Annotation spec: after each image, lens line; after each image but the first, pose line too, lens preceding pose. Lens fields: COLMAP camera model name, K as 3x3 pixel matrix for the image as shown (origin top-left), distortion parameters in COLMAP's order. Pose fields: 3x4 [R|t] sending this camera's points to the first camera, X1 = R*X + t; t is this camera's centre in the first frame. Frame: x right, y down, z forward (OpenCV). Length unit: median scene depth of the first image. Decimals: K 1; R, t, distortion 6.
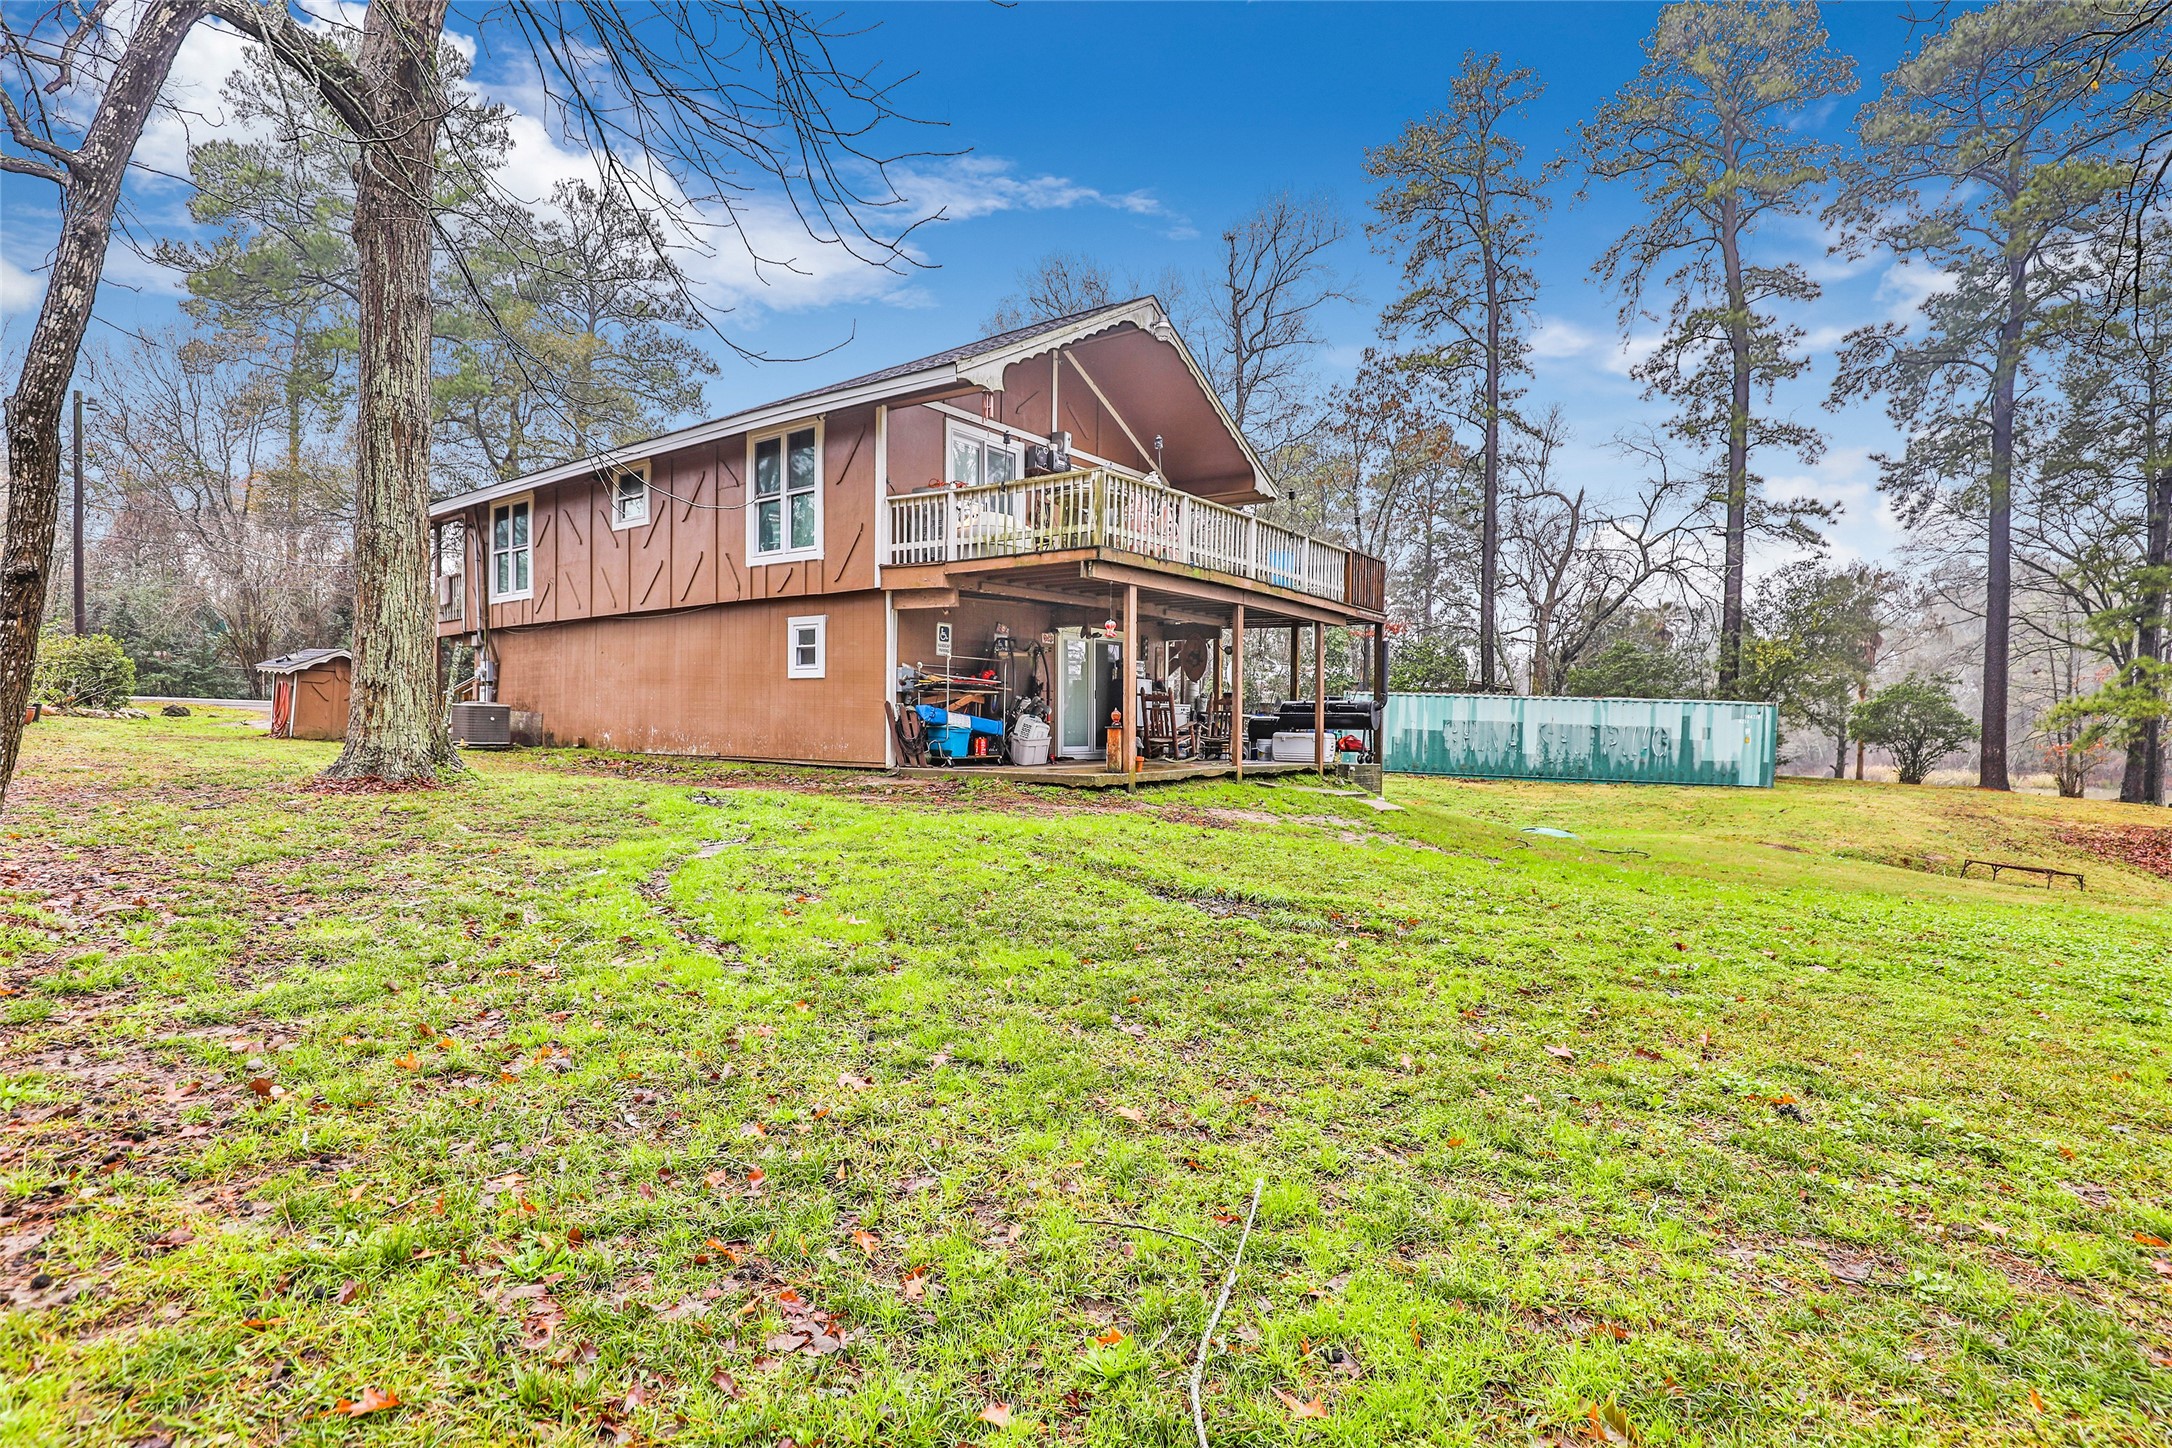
lens RADIAL K [[1067.6, 0, 1089.7], [0, 1067.6, 744.2], [0, 0, 1]] dist [0.000858, -0.000090]
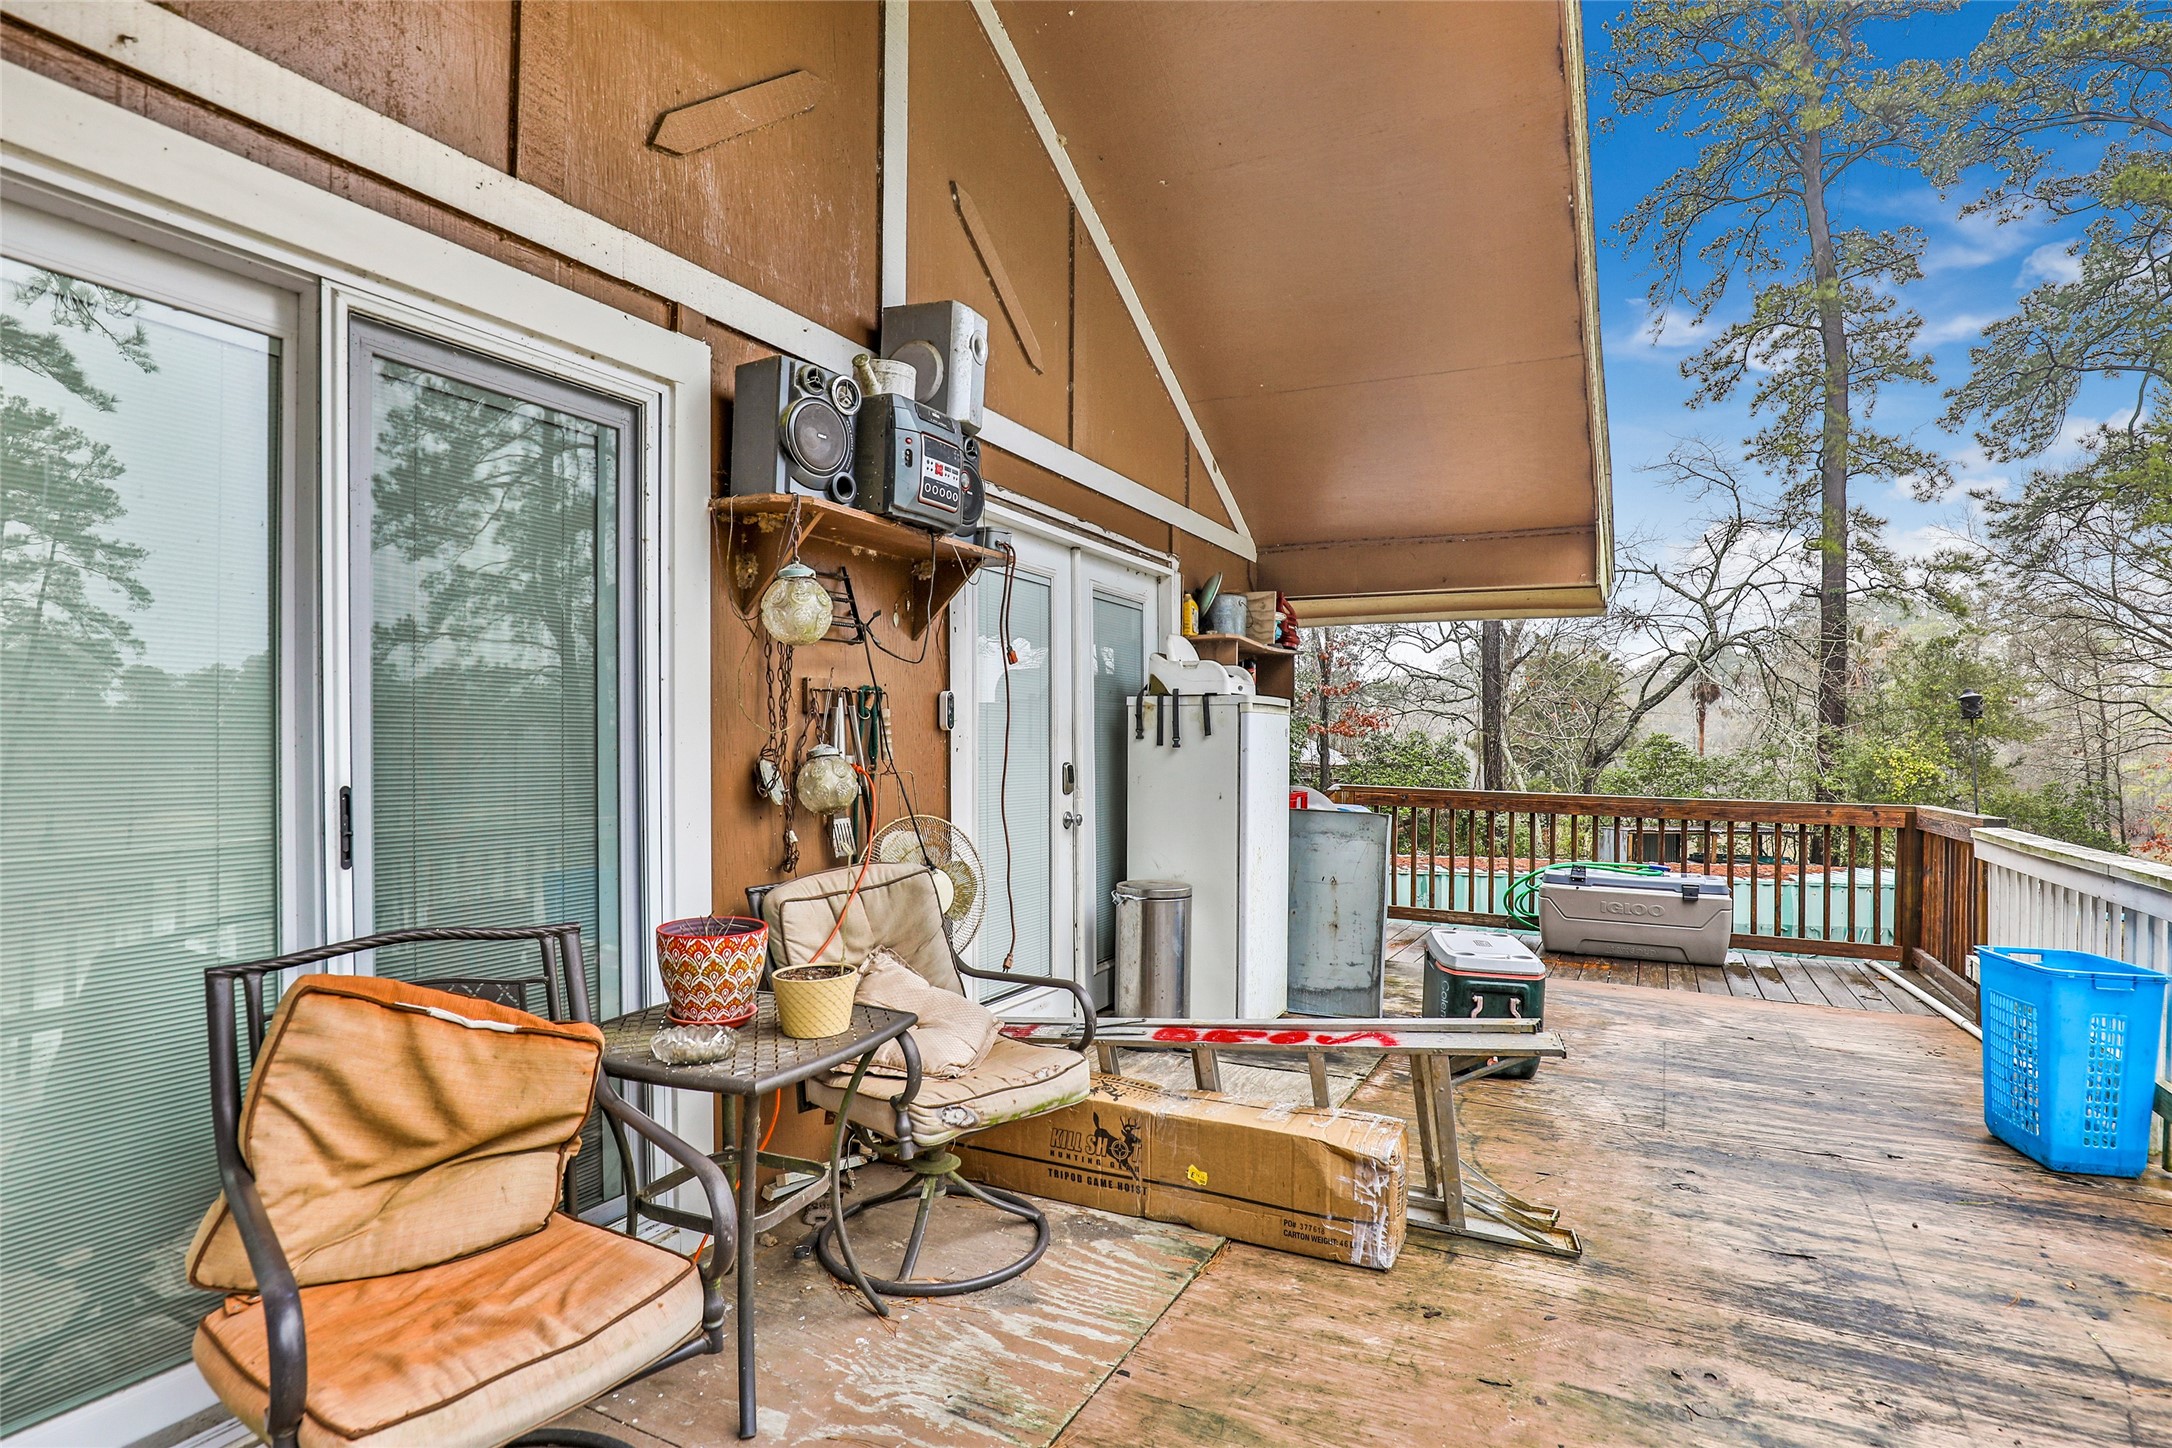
lens RADIAL K [[1067.6, 0, 1089.7], [0, 1067.6, 744.2], [0, 0, 1]] dist [0.000858, -0.000090]
pose [[0.986234, -0.013851, 0.164777, -0.014462], [0.015543, 0.999839, -0.008979, -0.099607], [-0.164626, 0.011417, 0.986290, 0.378361]]
